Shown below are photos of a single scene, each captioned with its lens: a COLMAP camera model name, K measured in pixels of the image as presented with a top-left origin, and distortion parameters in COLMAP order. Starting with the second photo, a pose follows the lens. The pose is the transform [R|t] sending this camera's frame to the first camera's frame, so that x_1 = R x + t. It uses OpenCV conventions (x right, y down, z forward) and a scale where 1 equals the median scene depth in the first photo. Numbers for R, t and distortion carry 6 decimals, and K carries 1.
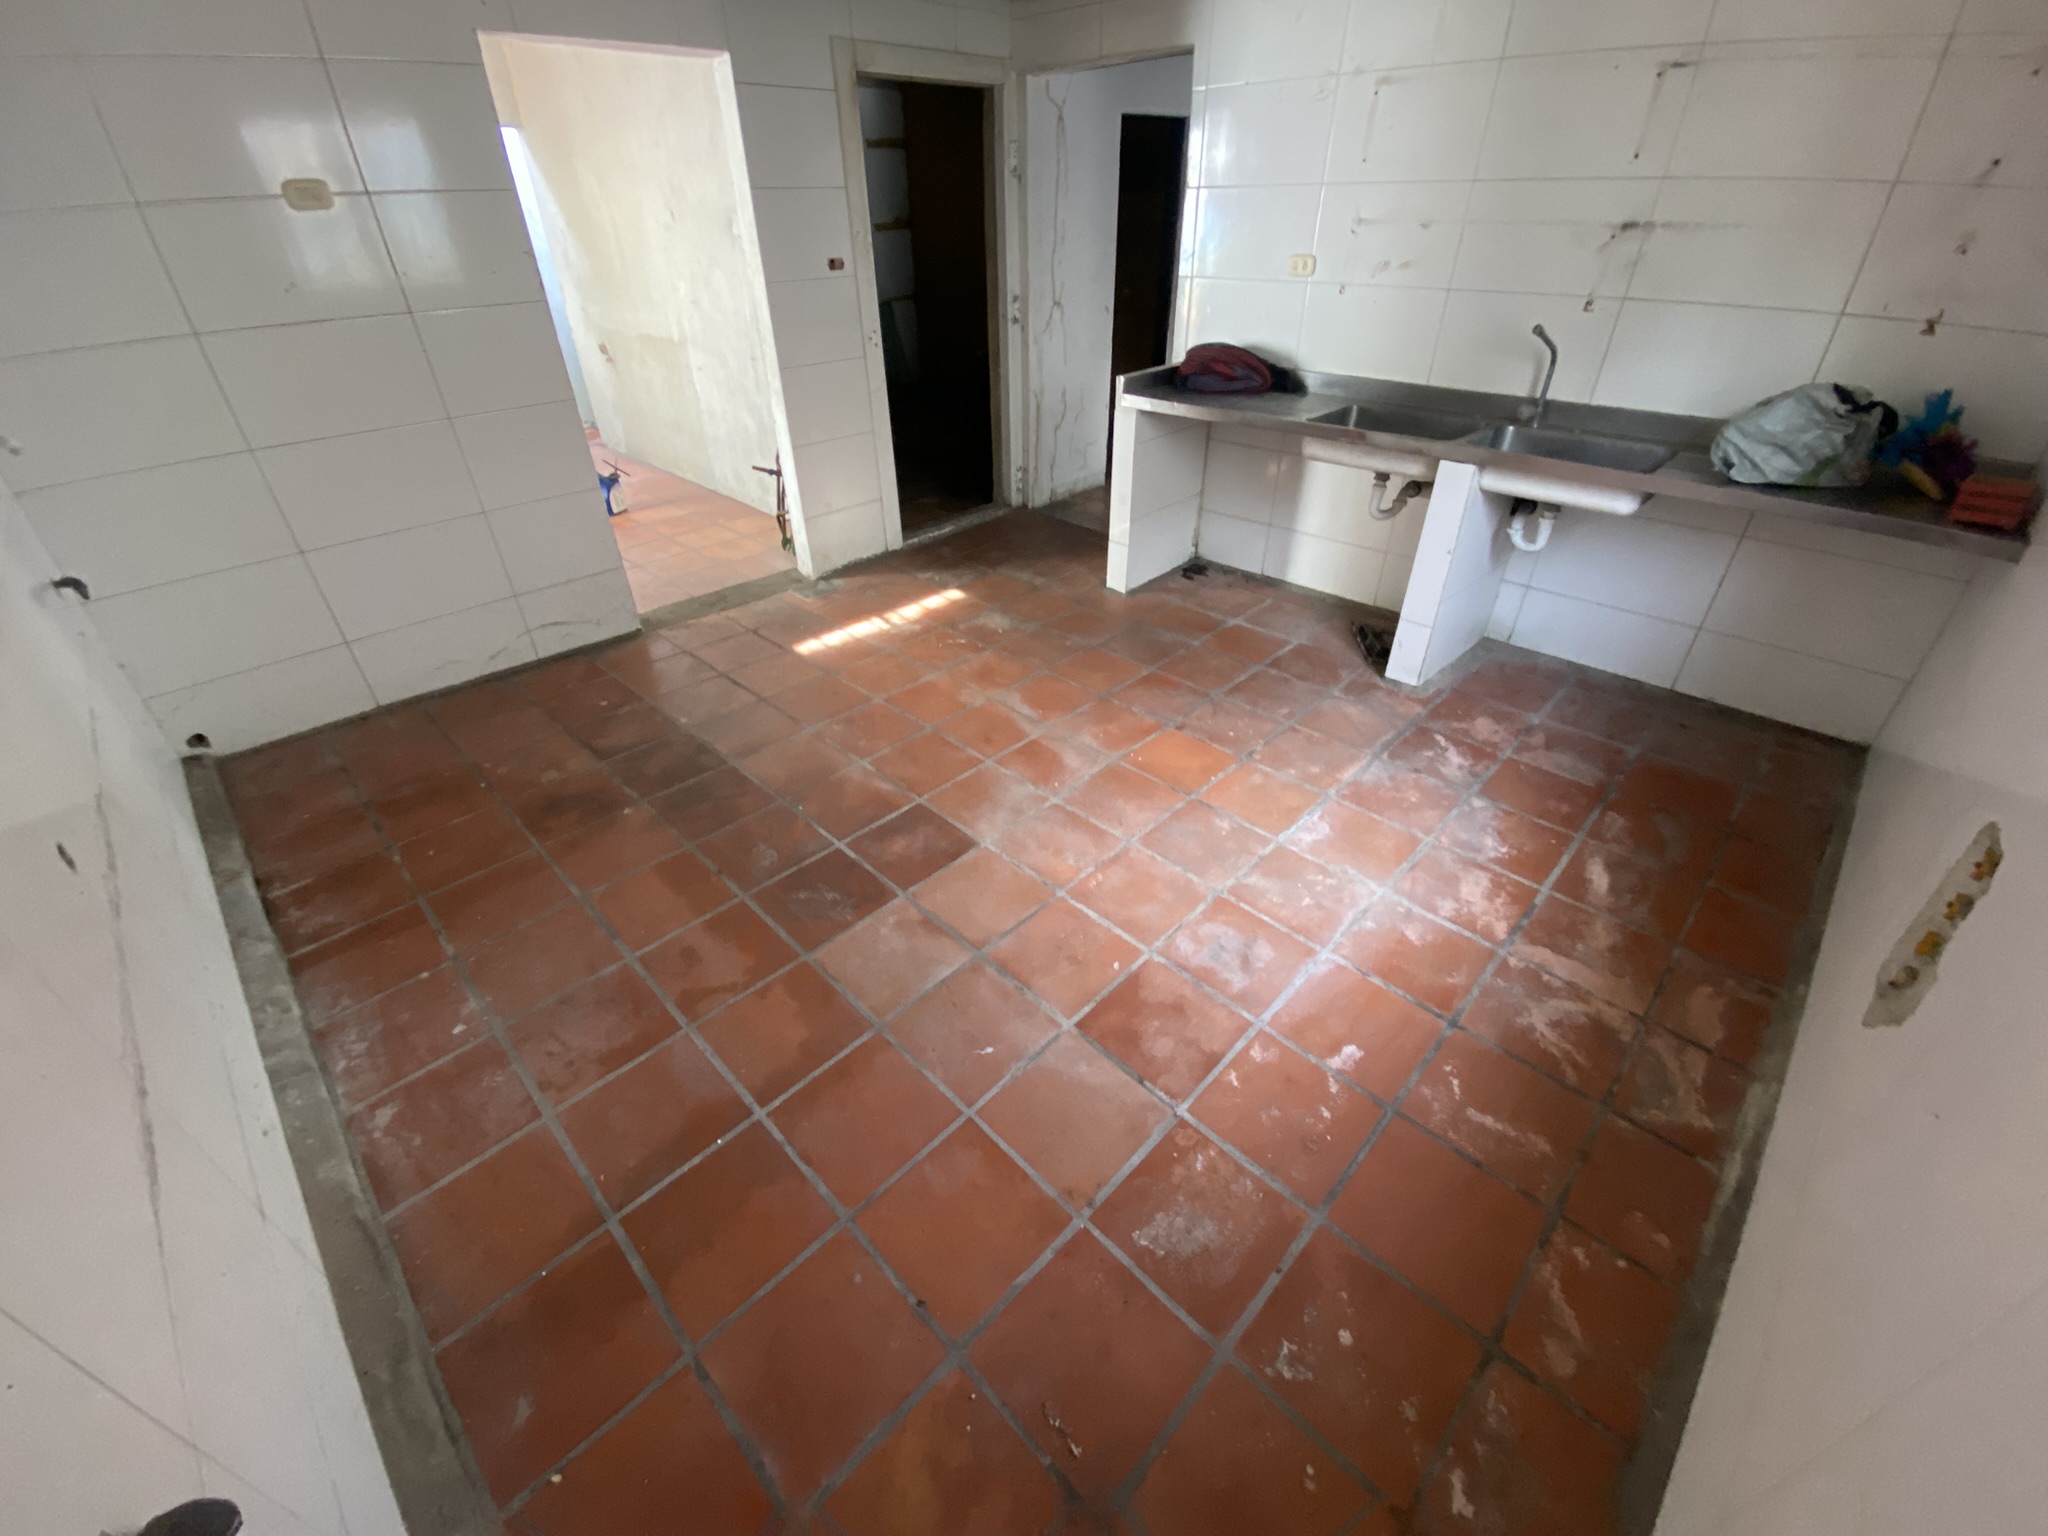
lens RADIAL K [[811.7, 0, 1024.0], [0, 811.7, 768.0], [0, 0, 1]] dist [-0.067656, -0.000001]
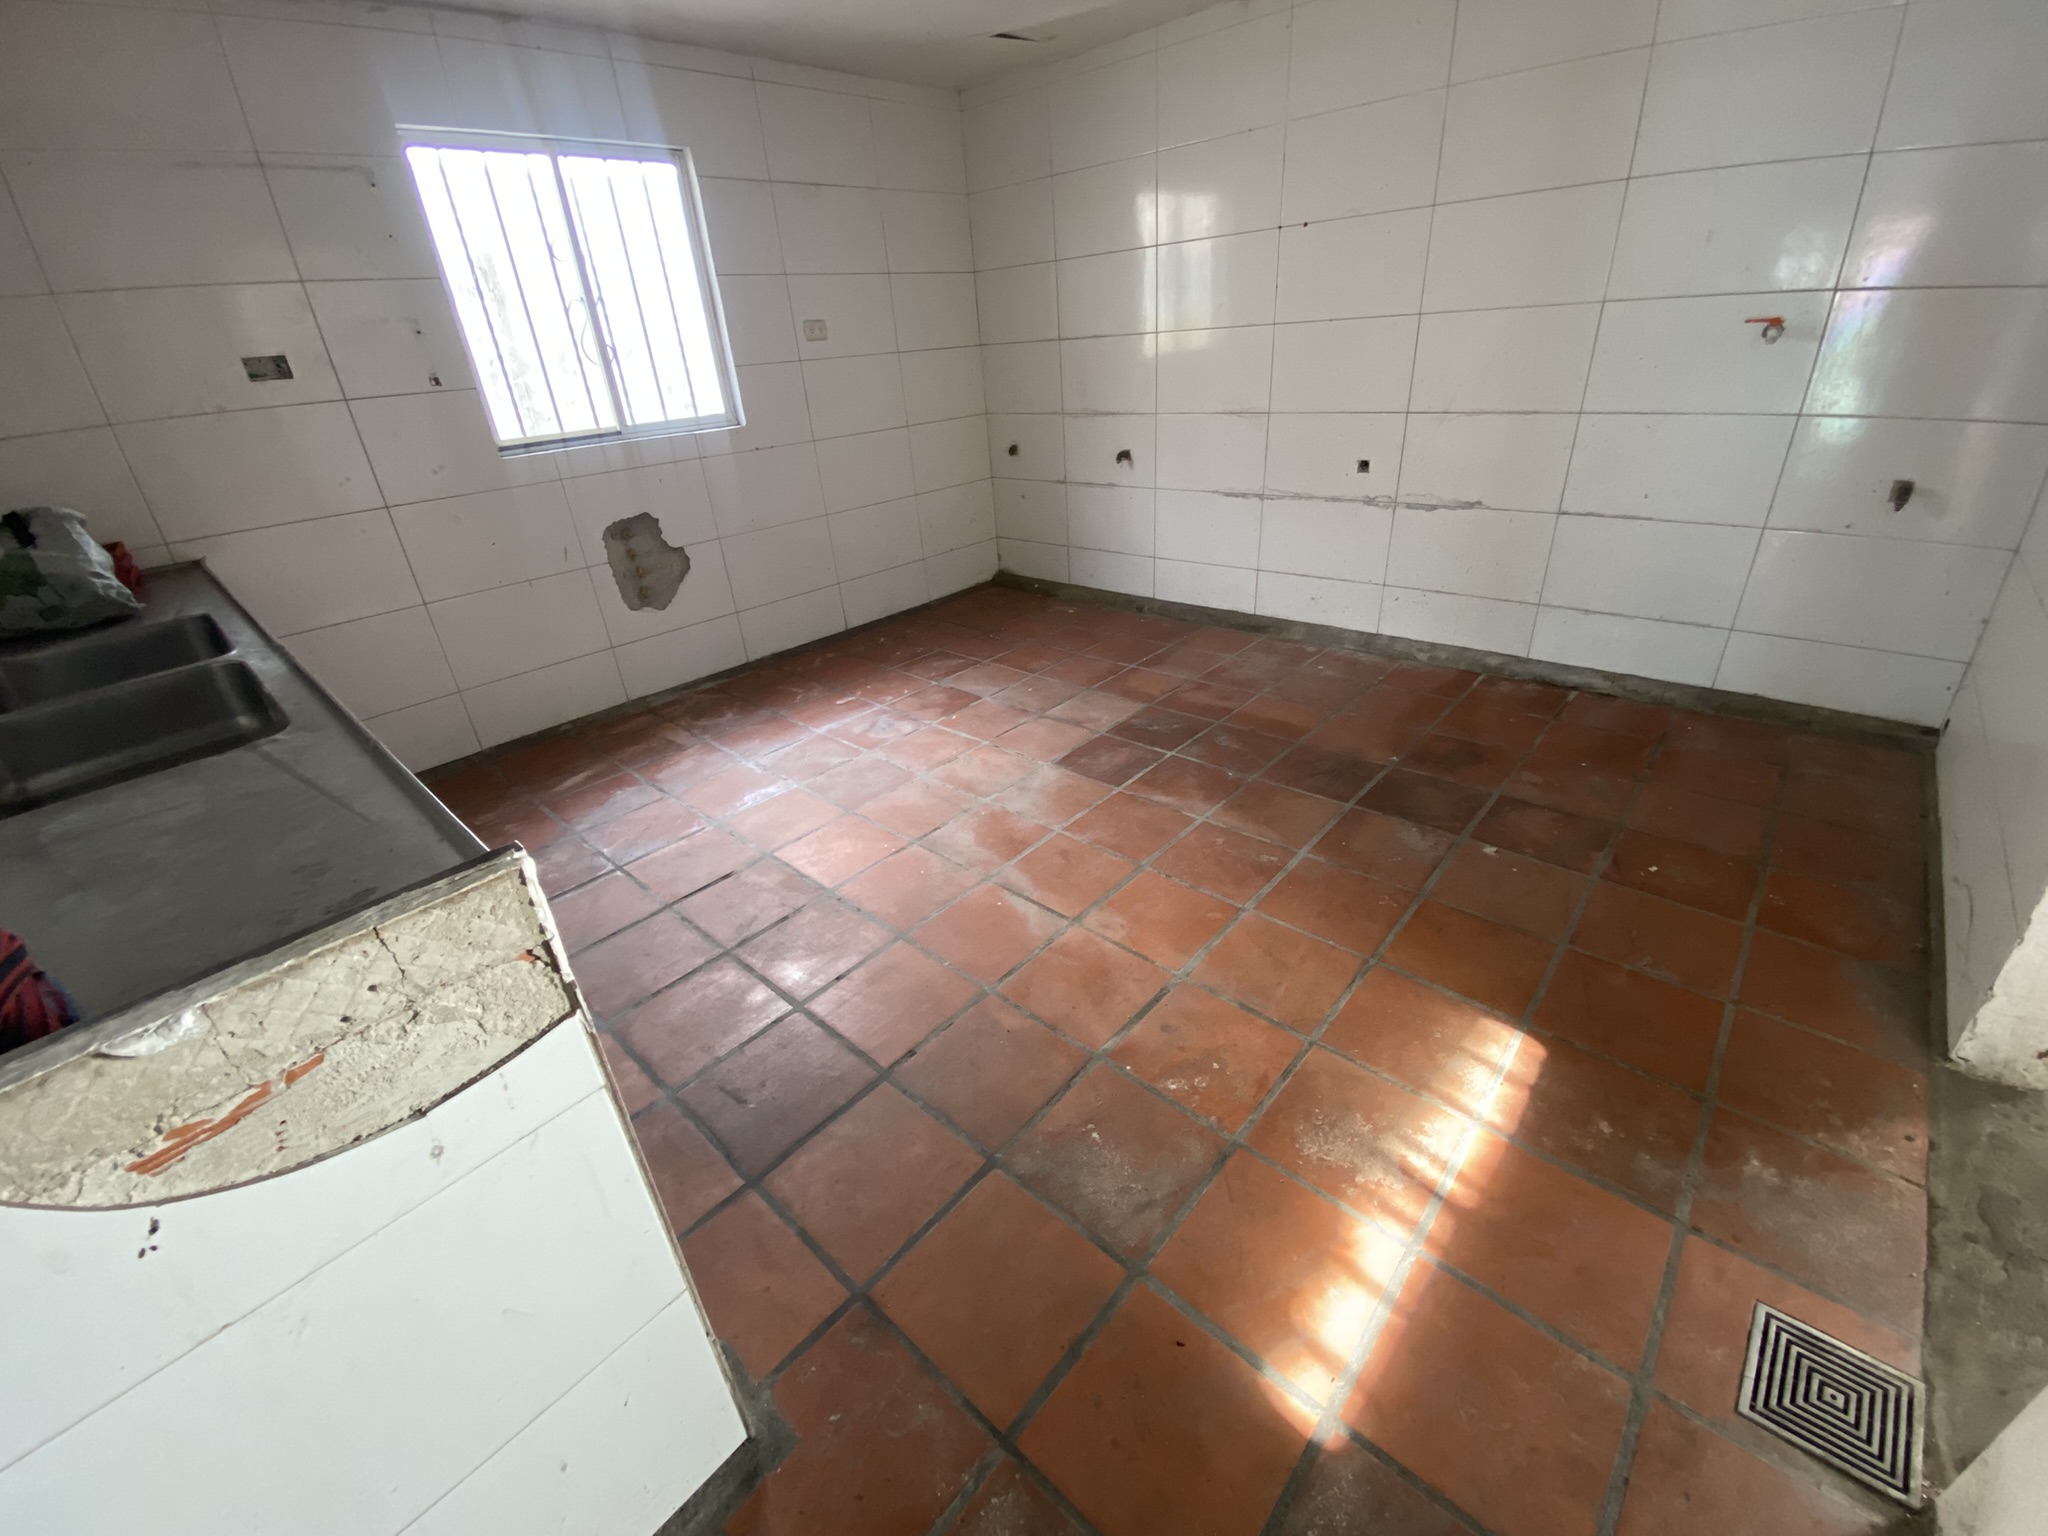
lens RADIAL K [[811.7, 0, 1024.0], [0, 811.7, 768.0], [0, 0, 1]] dist [-0.067656, -0.000001]
pose [[-0.996101, 0.088207, 0.001286, -0.015989], [0.043851, 0.482442, 0.874830, -1.027593], [0.076545, 0.871475, -0.484429, 1.731239]]
